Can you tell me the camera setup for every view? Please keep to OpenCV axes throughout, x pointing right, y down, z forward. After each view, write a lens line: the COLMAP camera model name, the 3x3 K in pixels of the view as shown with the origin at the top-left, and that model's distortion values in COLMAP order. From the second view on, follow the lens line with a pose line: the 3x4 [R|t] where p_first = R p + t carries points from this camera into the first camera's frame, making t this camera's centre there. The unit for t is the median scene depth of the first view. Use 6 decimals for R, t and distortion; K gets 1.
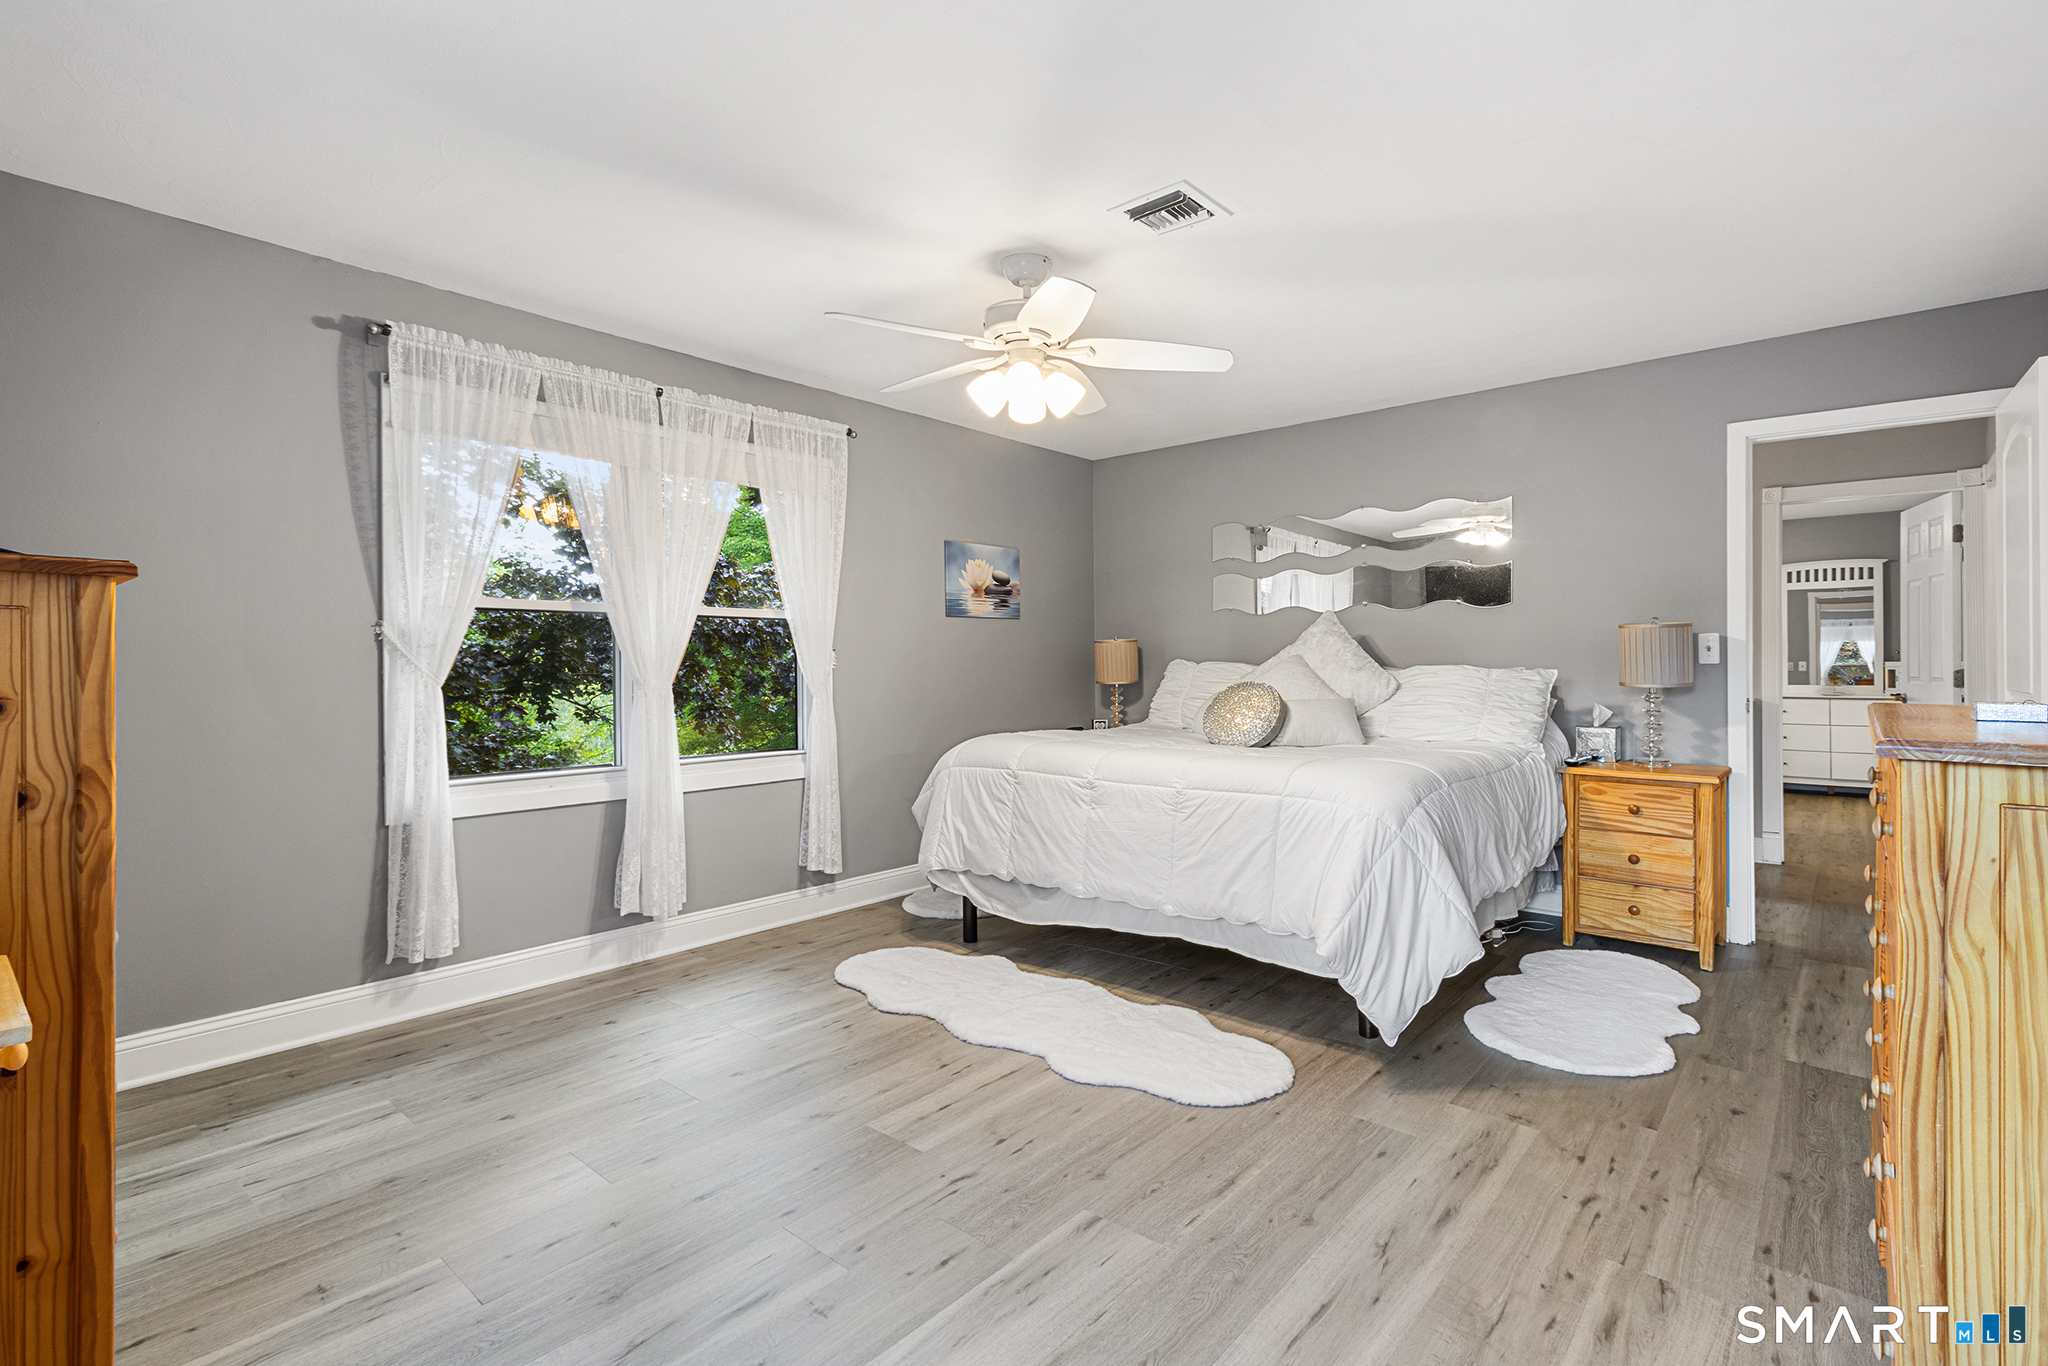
lens RADIAL K [[933.3, 0, 1051.0], [0, 933.3, 667.6], [0, 0, 1]] dist [0.000602, 0.000117]
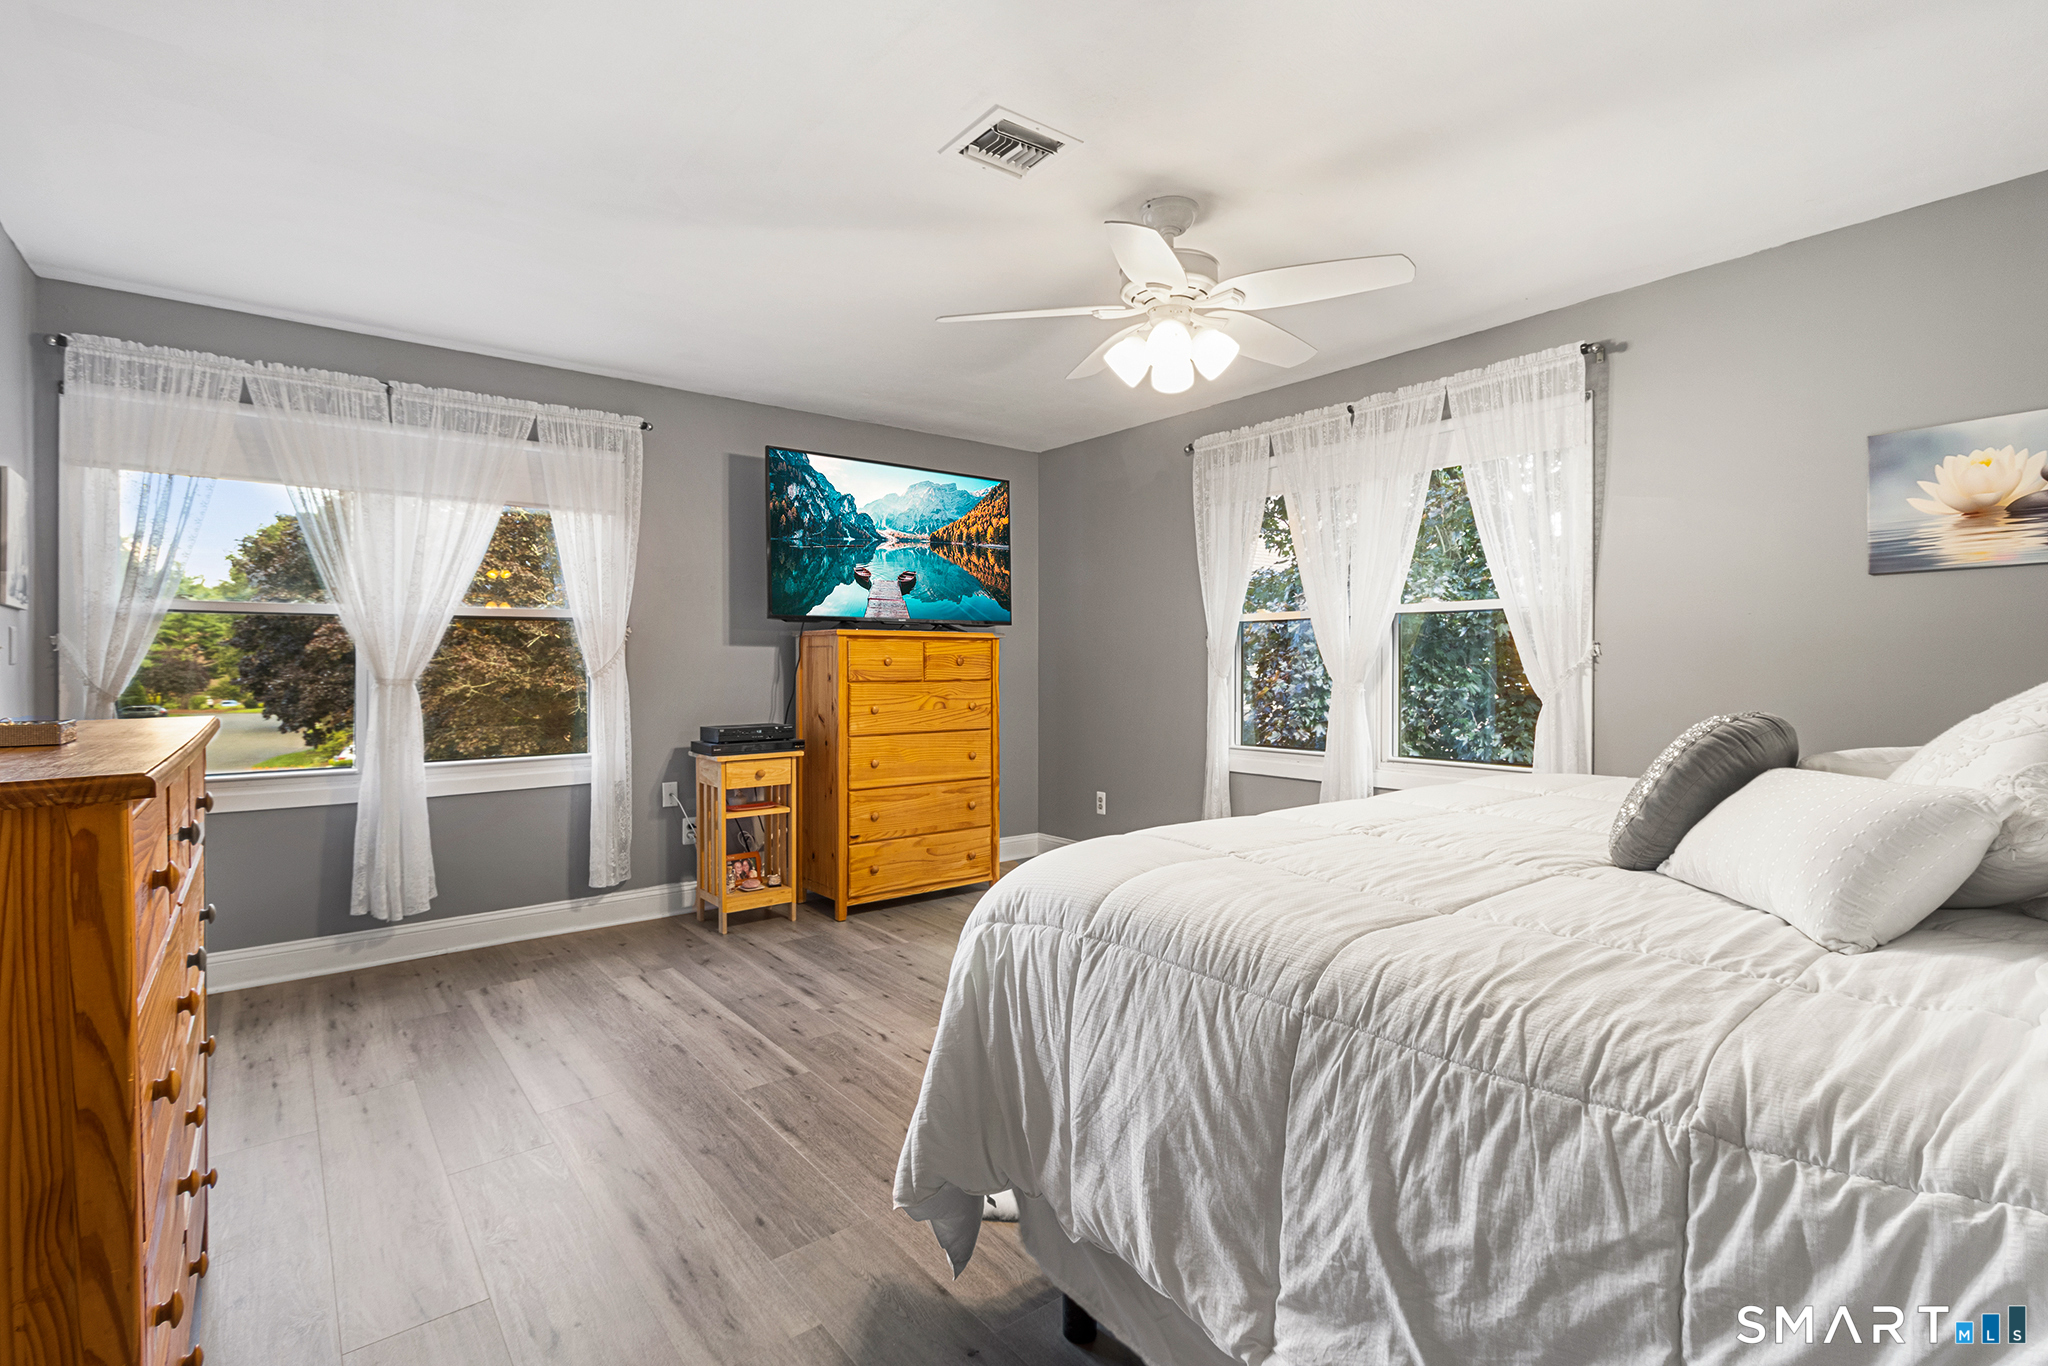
lens RADIAL K [[933.3, 0, 1051.0], [0, 933.3, 667.6], [0, 0, 1]] dist [0.000602, 0.000117]
pose [[-0.172008, 0.008949, -0.985055, 0.805785], [0.001491, 0.999960, 0.008824, -0.009733], [0.985095, 0.000049, -0.172014, 0.975916]]
